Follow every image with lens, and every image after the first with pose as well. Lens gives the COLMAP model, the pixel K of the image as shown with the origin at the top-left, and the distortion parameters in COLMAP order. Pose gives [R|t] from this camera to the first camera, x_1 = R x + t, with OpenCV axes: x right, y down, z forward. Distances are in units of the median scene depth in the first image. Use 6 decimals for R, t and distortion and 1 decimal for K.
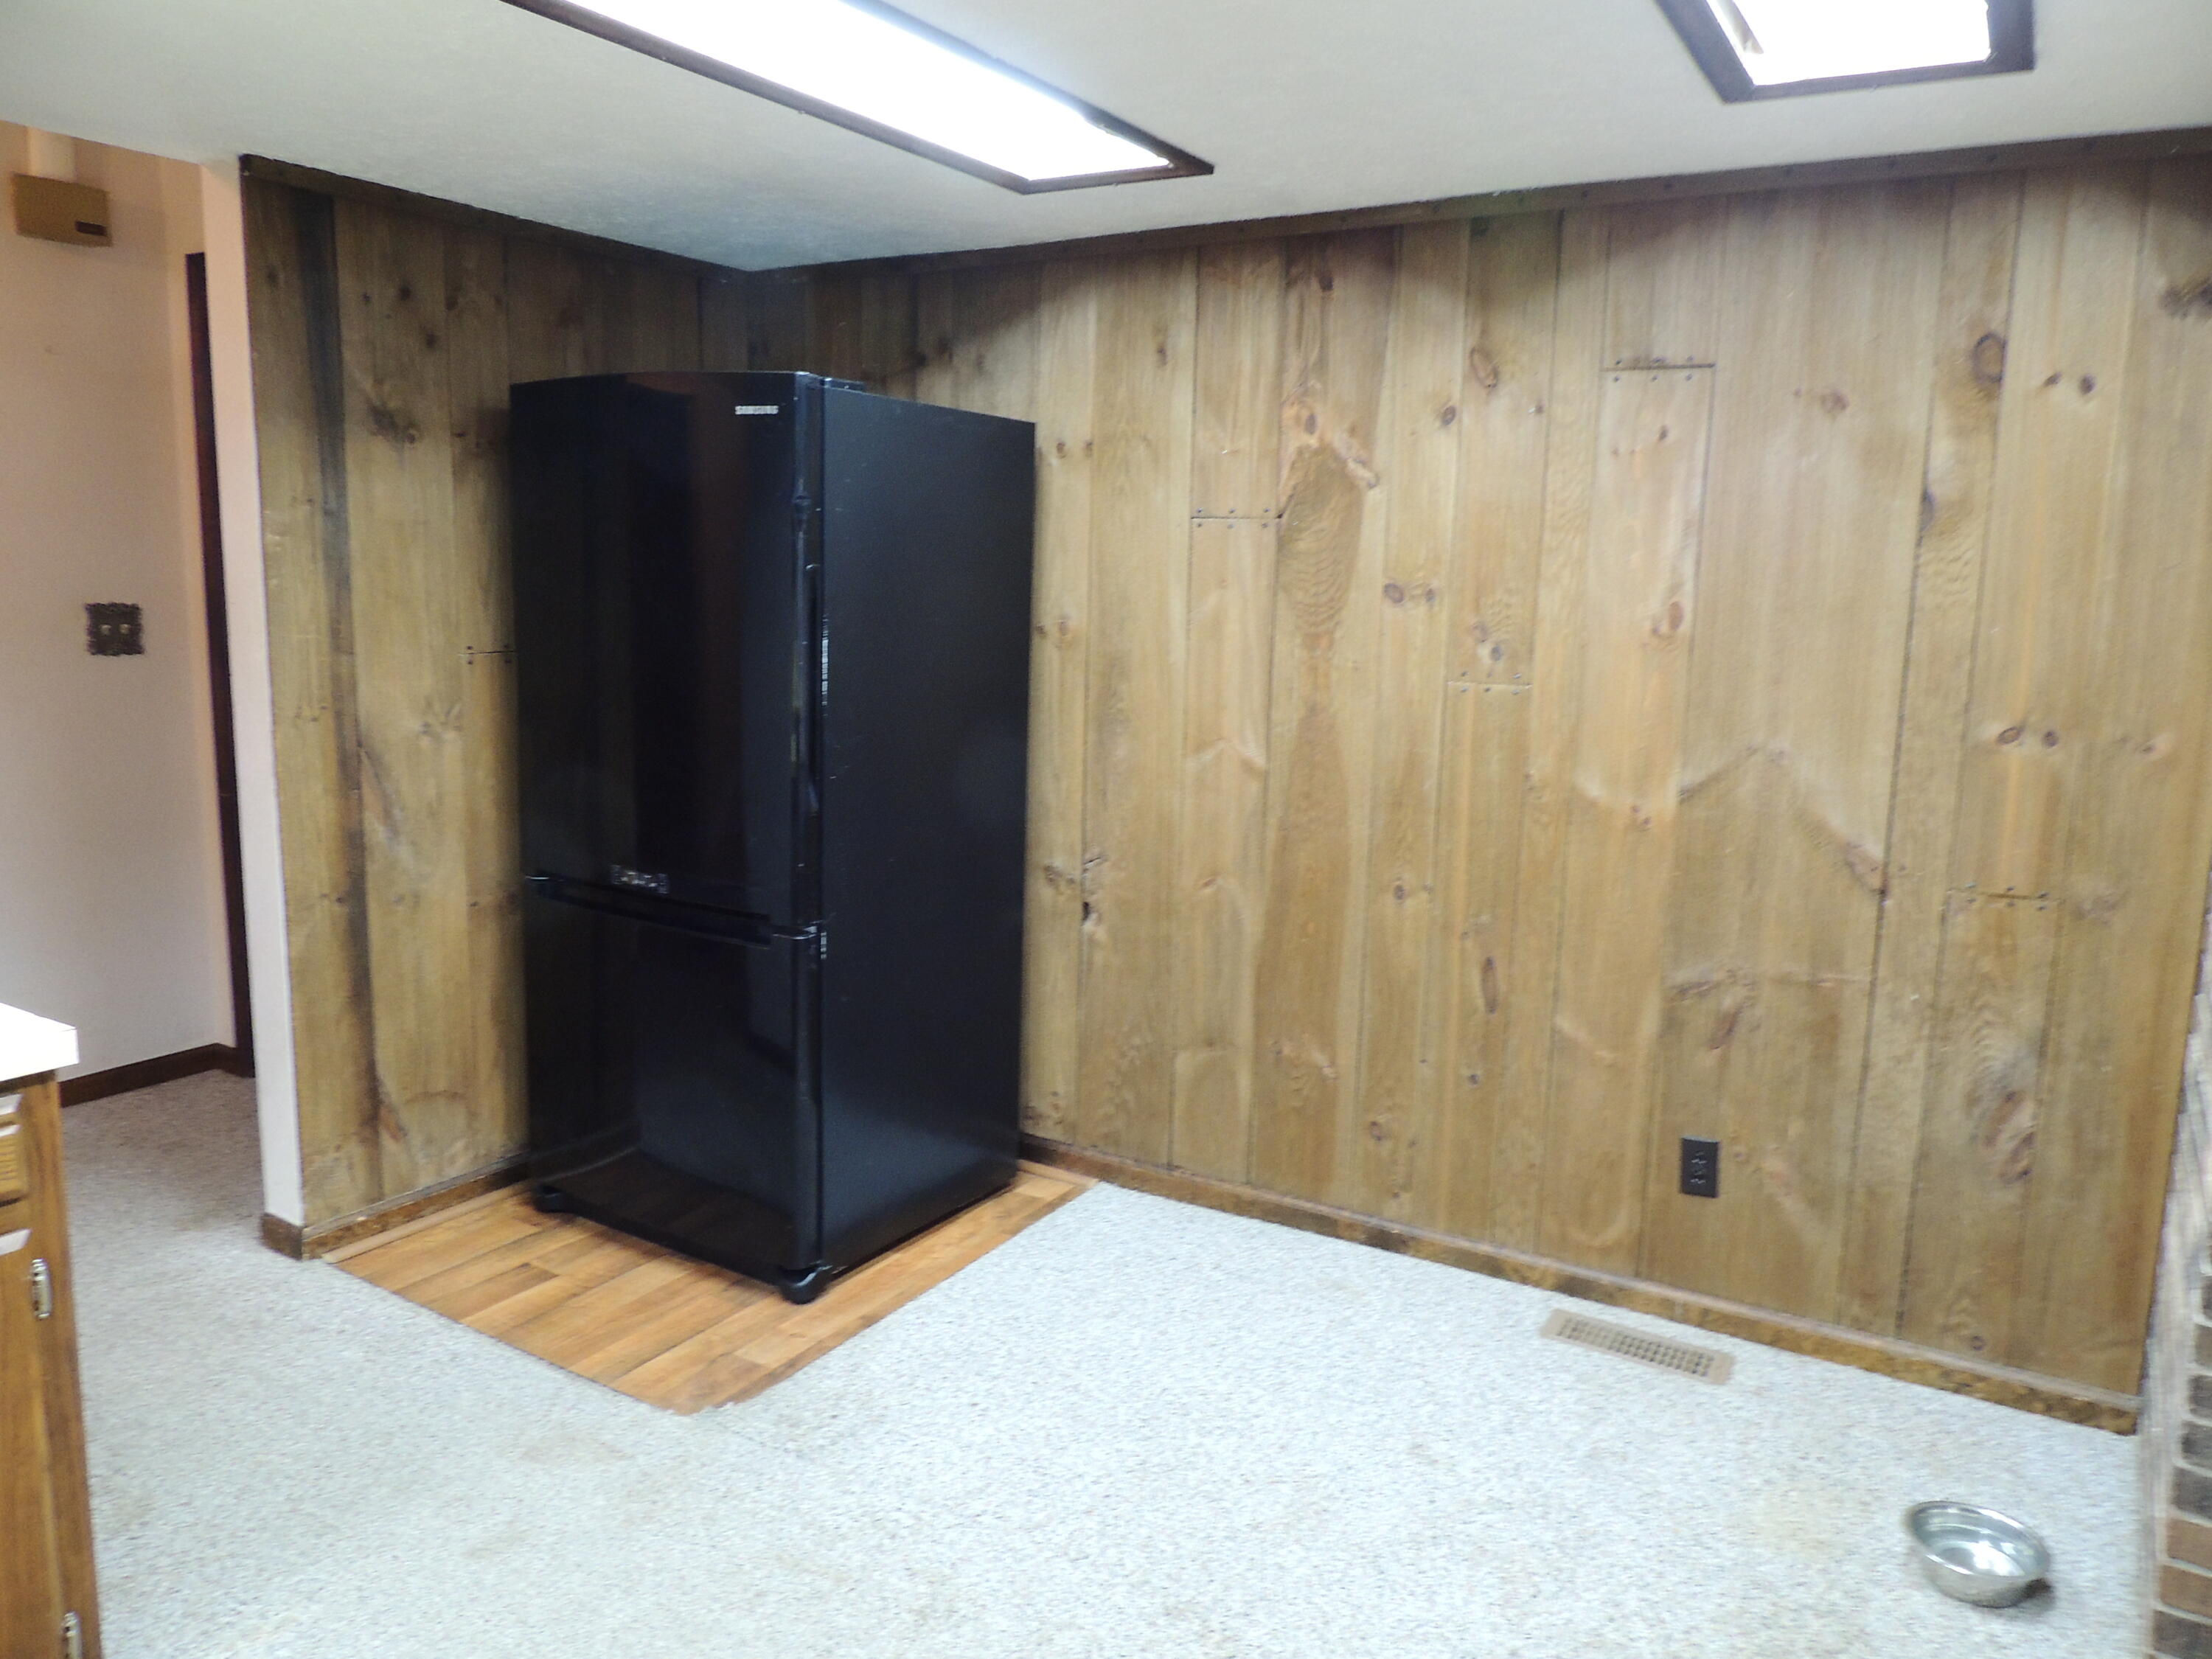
lens RADIAL K [[1577.4, 0, 1106.0], [0, 1577.4, 829.5], [0, 0, 1]] dist [-0.020422, 0.003100]
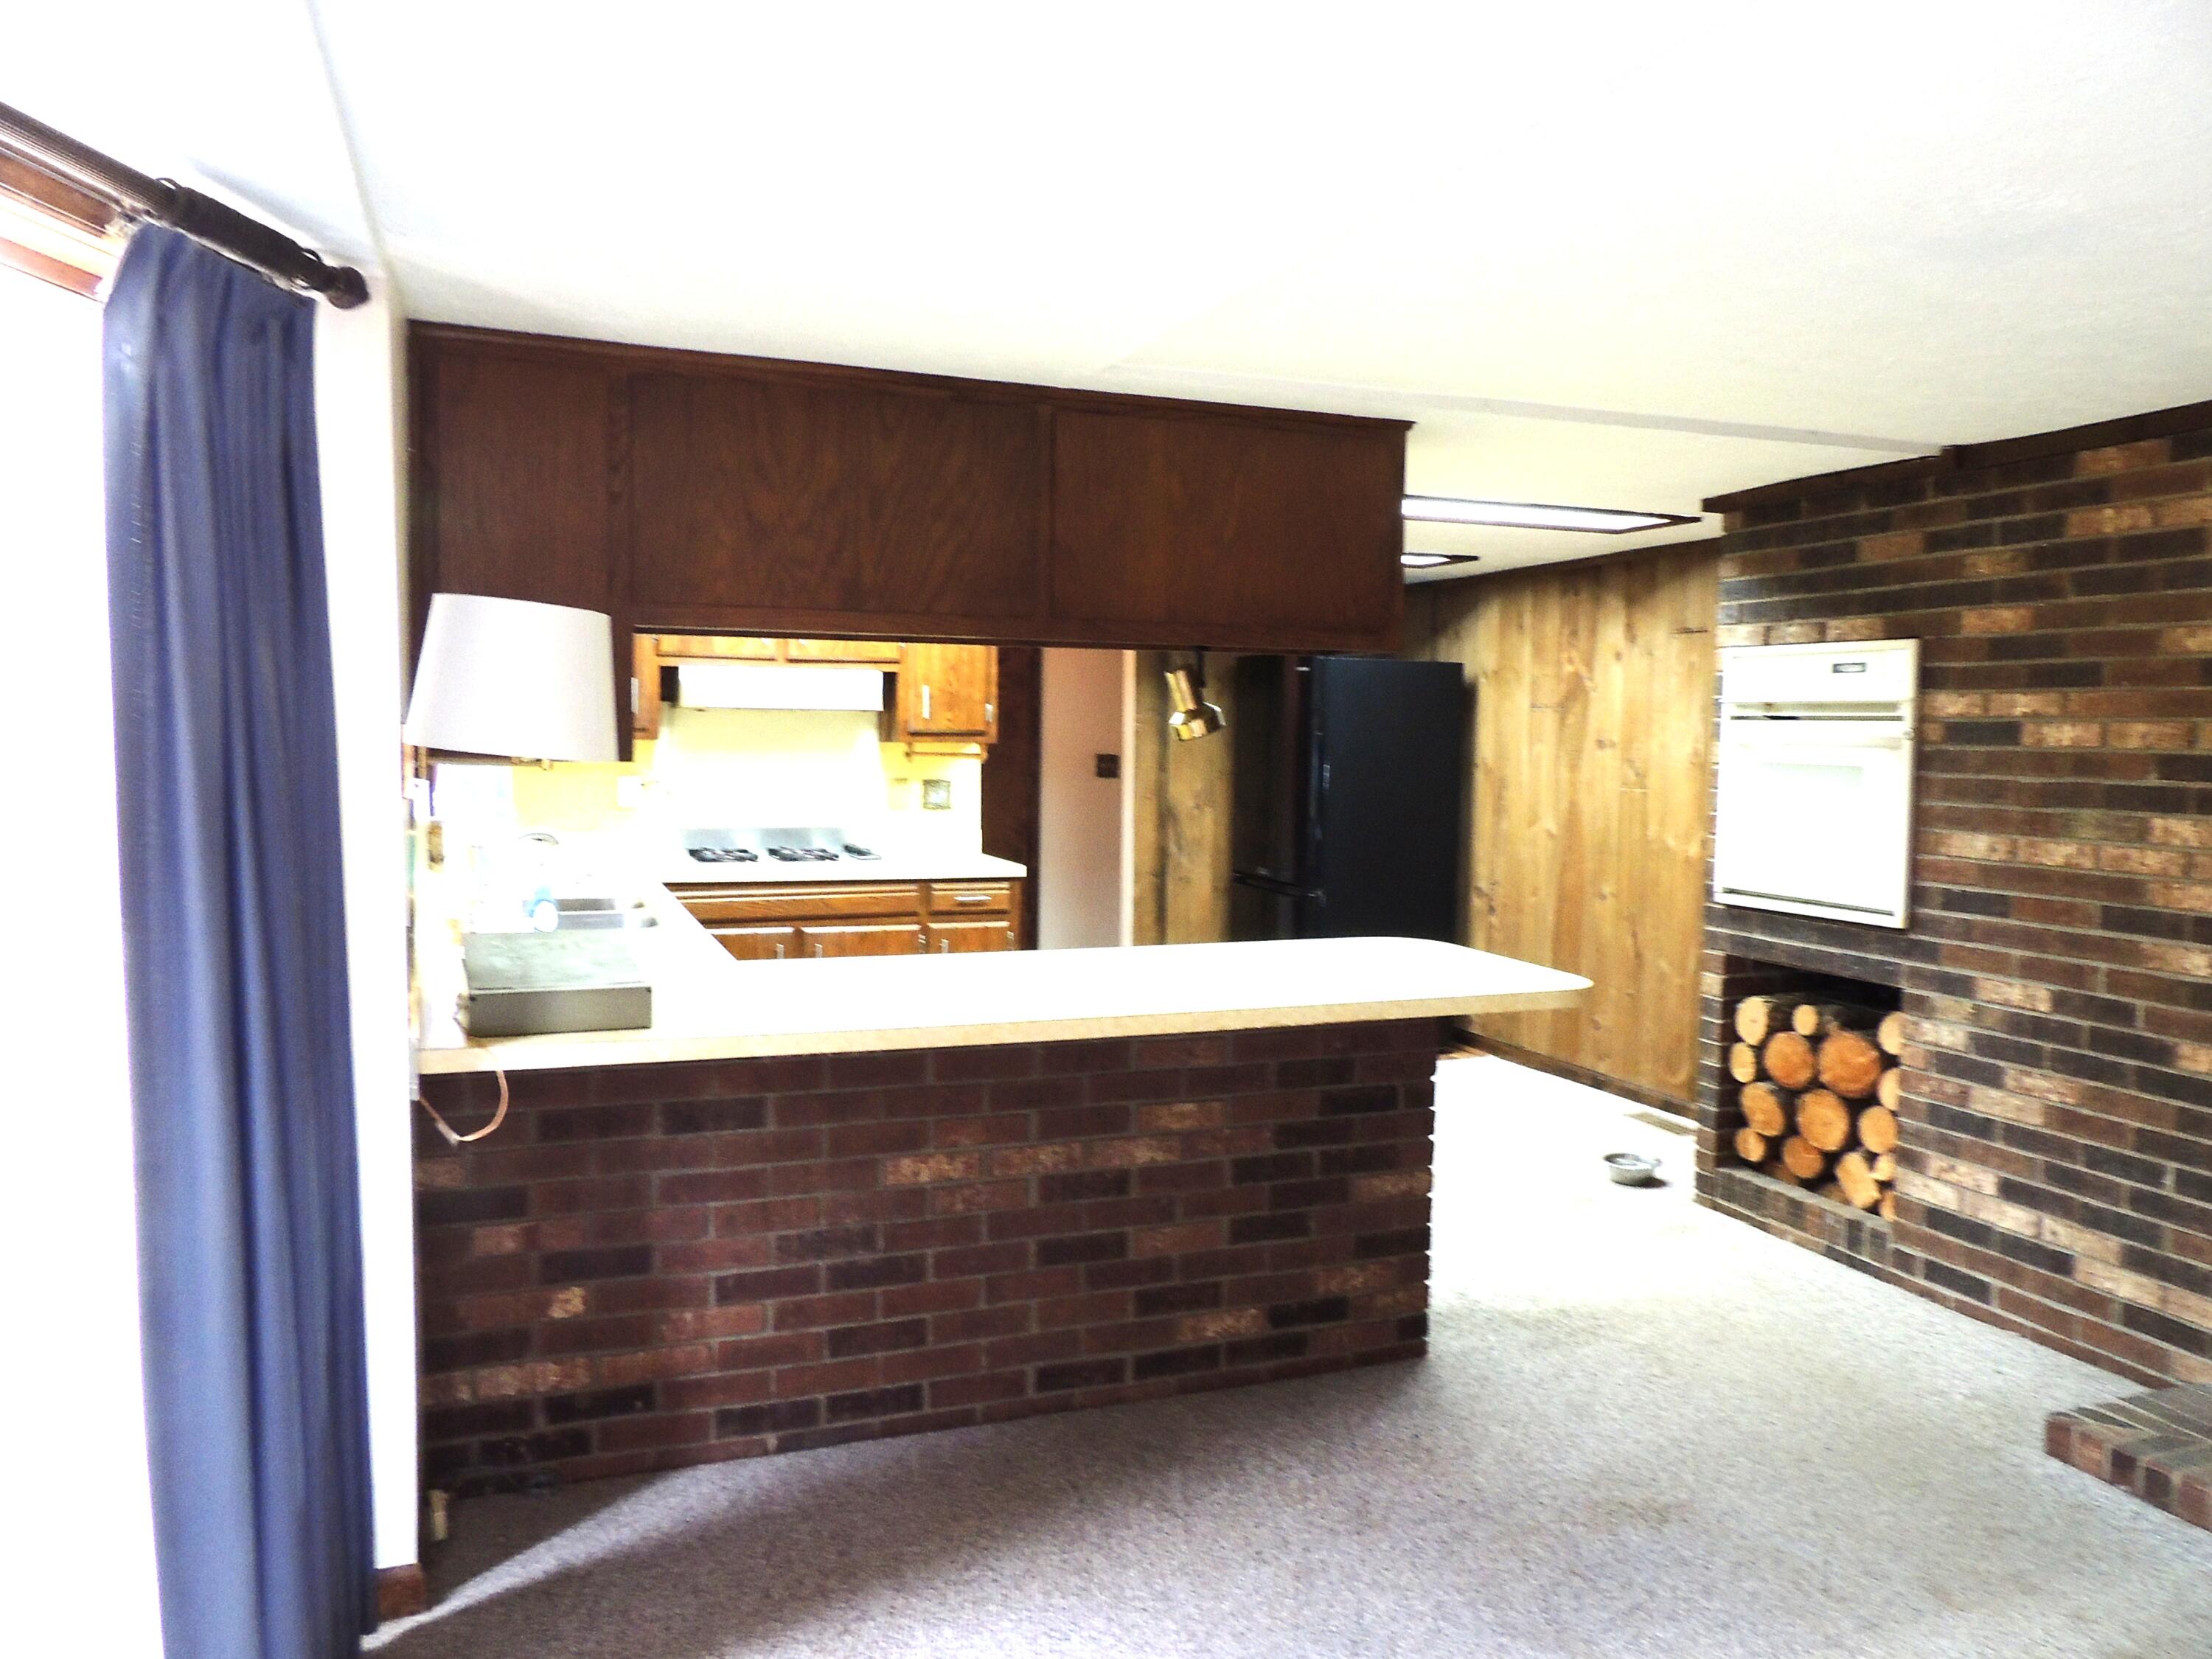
lens RADIAL K [[1577.4, 0, 1106.0], [0, 1577.4, 829.5], [0, 0, 1]] dist [-0.020422, 0.003100]
pose [[0.788104, 0.024073, -0.615071, 0.899930], [-0.088343, 0.993314, -0.074318, 0.156421], [0.609170, 0.112907, 0.784961, -0.907670]]
